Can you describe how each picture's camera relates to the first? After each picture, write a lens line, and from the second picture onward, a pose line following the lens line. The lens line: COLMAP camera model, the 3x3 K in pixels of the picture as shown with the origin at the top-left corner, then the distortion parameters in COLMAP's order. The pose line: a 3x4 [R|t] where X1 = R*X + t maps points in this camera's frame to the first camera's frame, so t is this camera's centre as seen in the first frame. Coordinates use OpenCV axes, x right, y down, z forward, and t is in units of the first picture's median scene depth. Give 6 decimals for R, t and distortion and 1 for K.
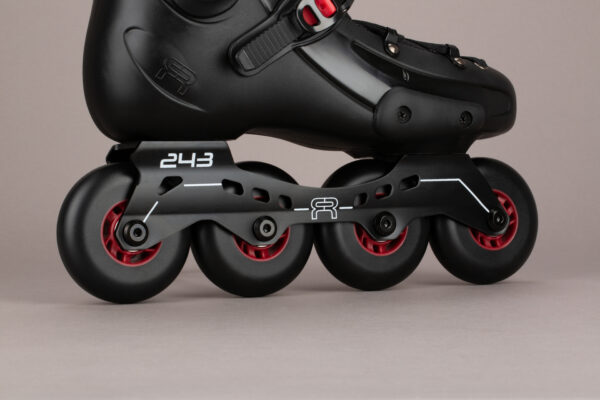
lens RADIAL K [[1966.2, 0, 300.0], [0, 1966.2, 200.3], [0, 0, 1]] dist [-0.085165, 0.000000]
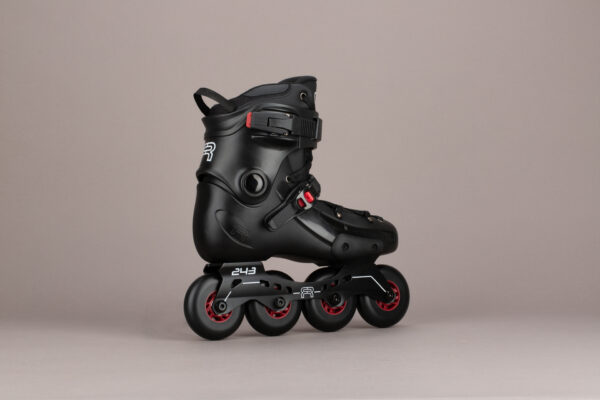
lens RADIAL K [[1966.2, 0, 299.9], [0, 1966.2, 200.4], [0, 0, 1]] dist [-0.085165, 0.000000]
pose [[0.997244, -0.014705, 0.072725, -0.145761], [0.016287, 0.999643, -0.021201, -0.049454], [-0.072387, 0.022327, 0.997127, -1.074749]]
